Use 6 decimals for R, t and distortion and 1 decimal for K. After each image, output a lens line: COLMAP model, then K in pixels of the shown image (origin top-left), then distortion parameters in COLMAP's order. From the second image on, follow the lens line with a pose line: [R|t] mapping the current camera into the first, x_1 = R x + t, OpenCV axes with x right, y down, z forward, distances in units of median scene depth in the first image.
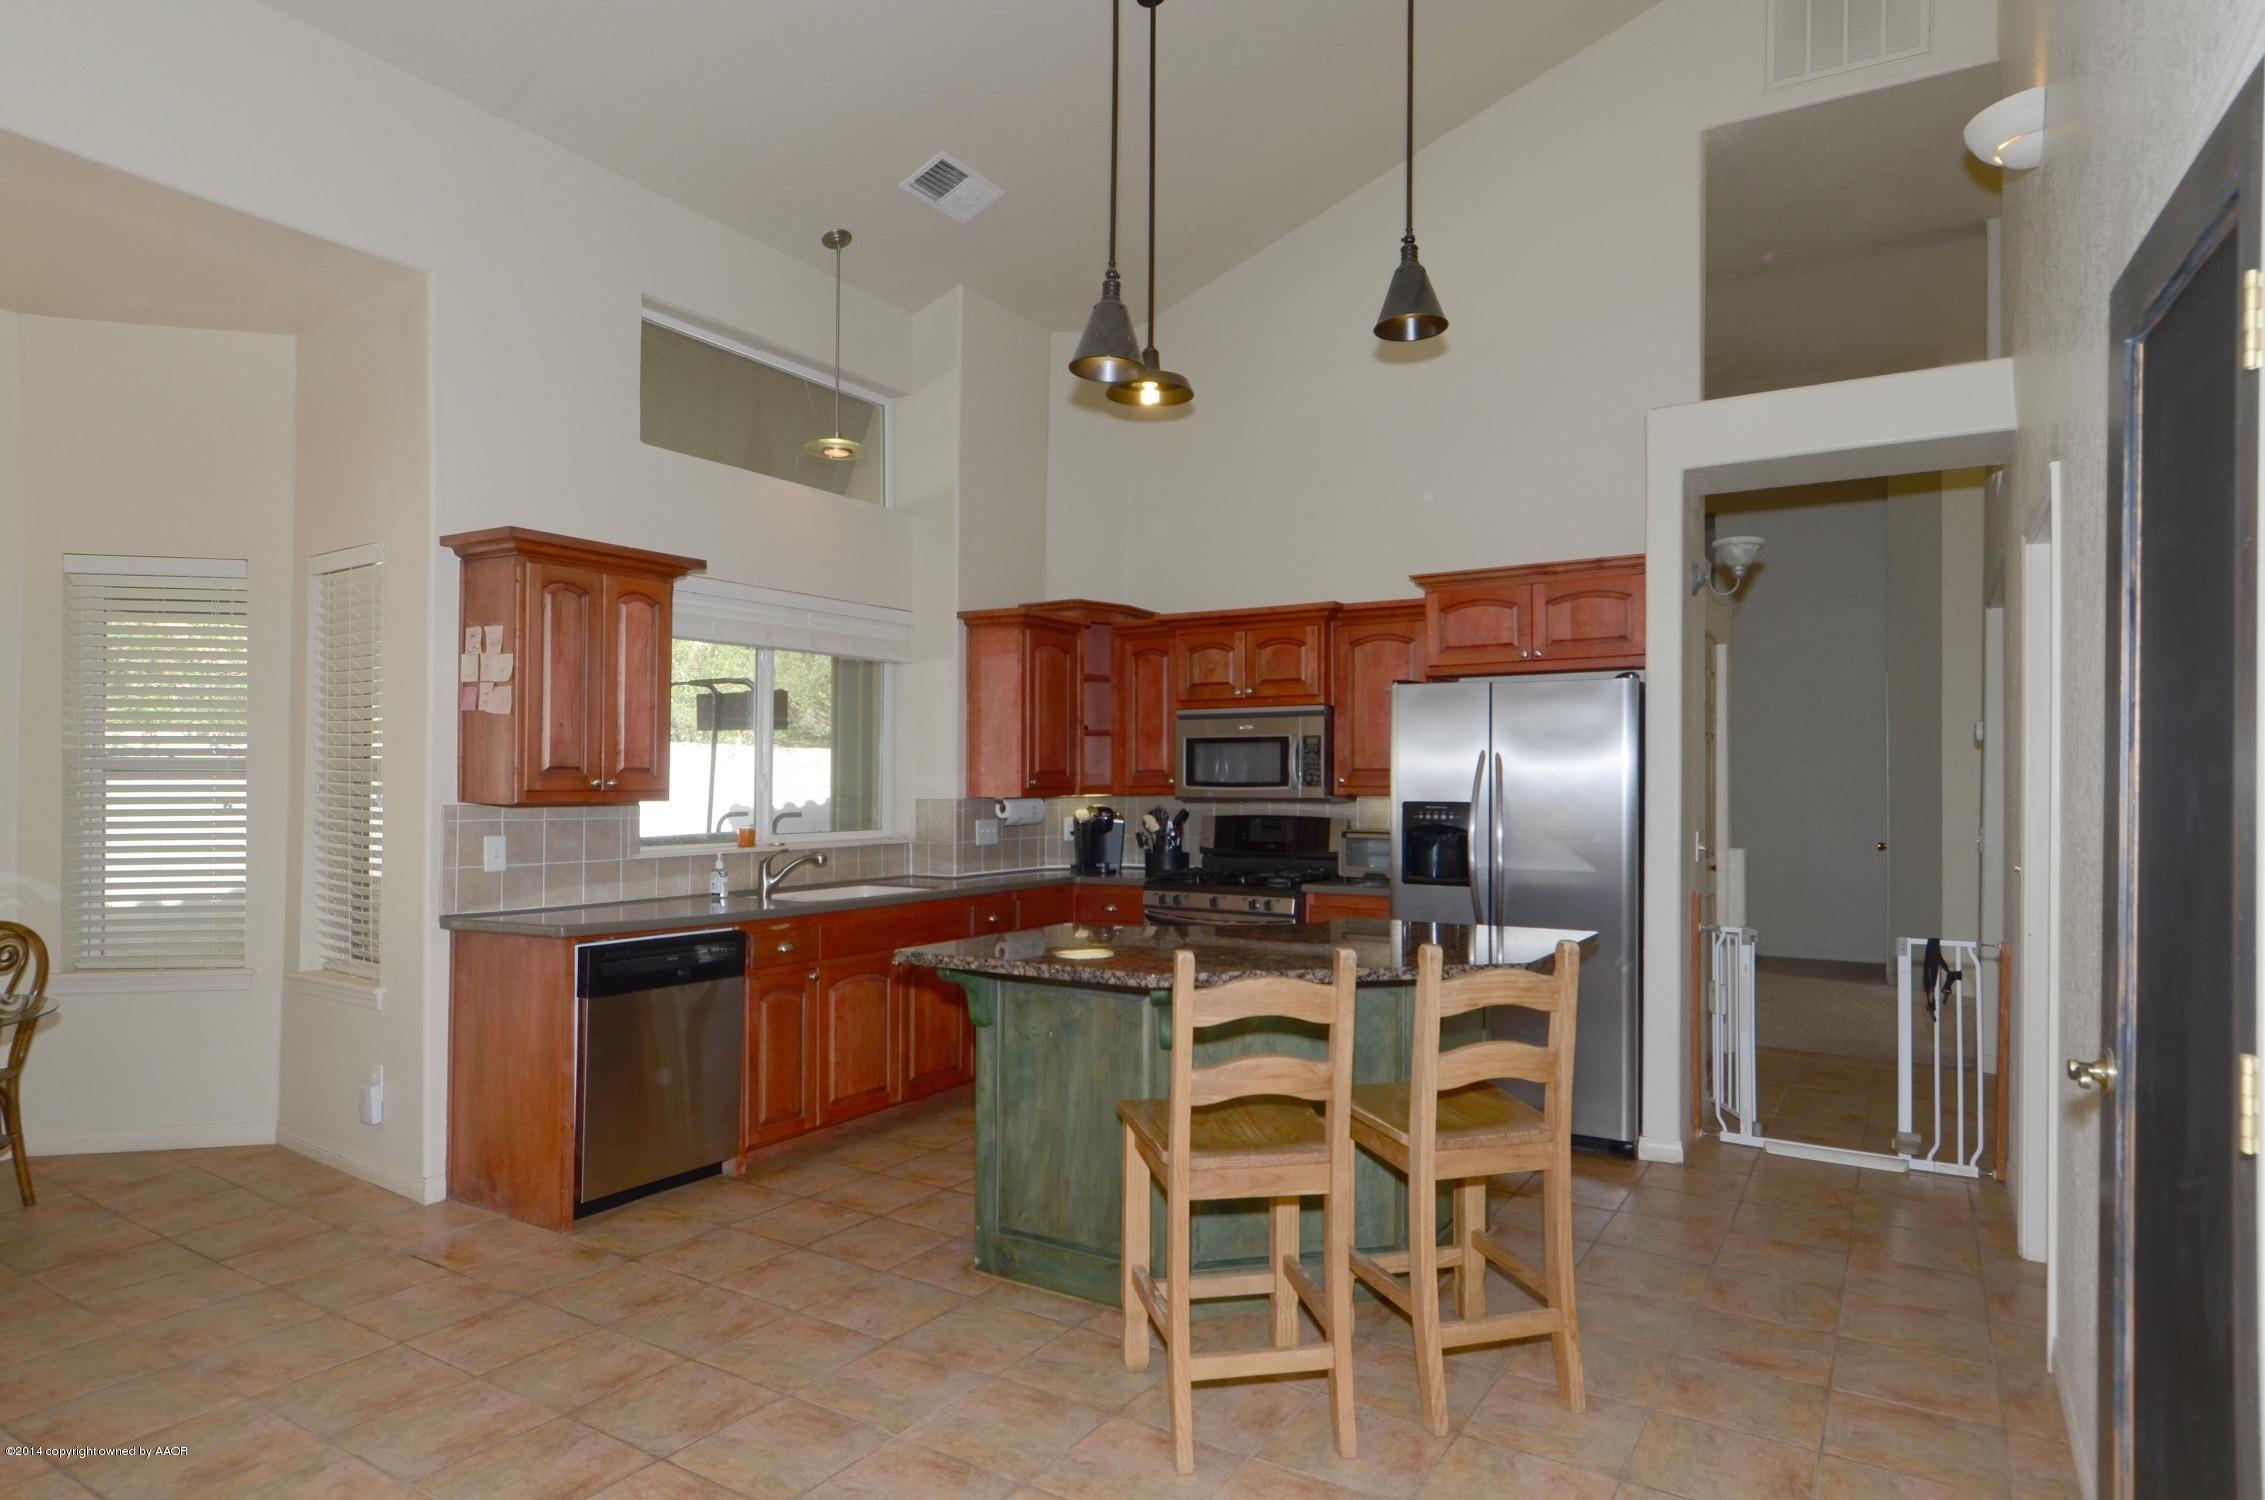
lens RADIAL K [[1247.6, 0, 1132.1], [0, 1247.6, 765.9], [0, 0, 1]] dist [-0.003390, -0.002153]
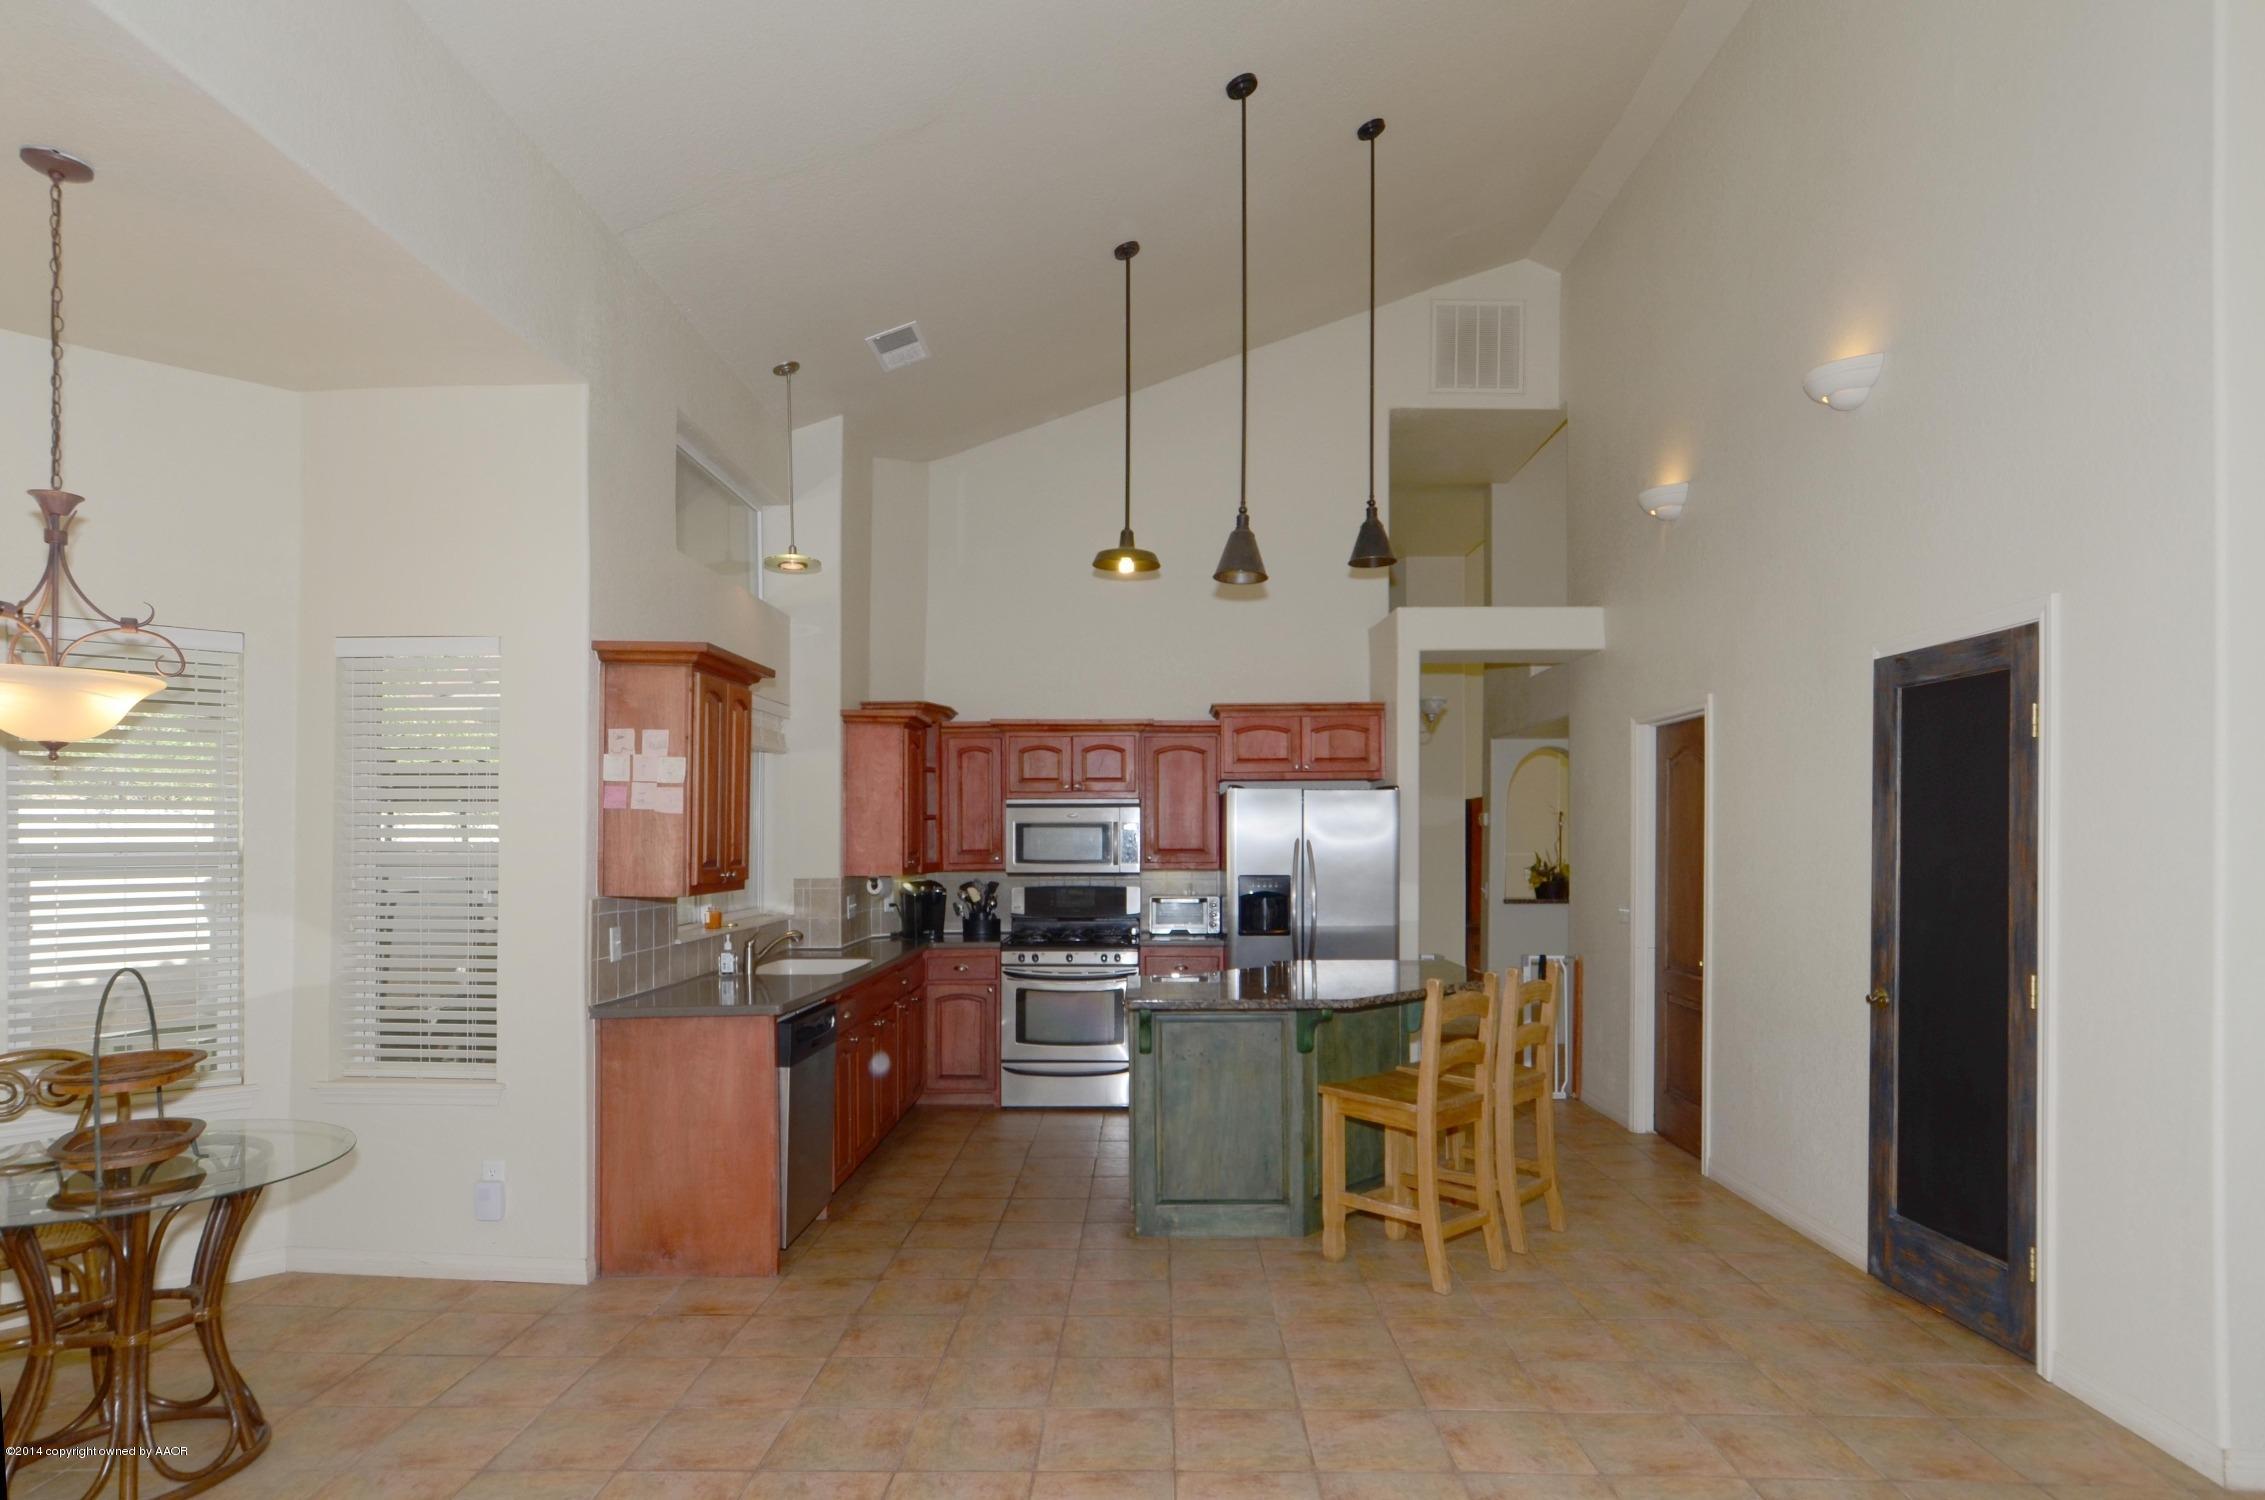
lens RADIAL K [[1245.3, 0, 1130.4], [0, 1245.3, 836.0], [0, 0, 1]] dist [0.000144, 0.000140]
pose [[0.857097, -0.003002, 0.515147, -0.584022], [-0.003173, 0.999933, 0.011107, -0.028662], [-0.515146, -0.011154, 0.857030, -0.097372]]
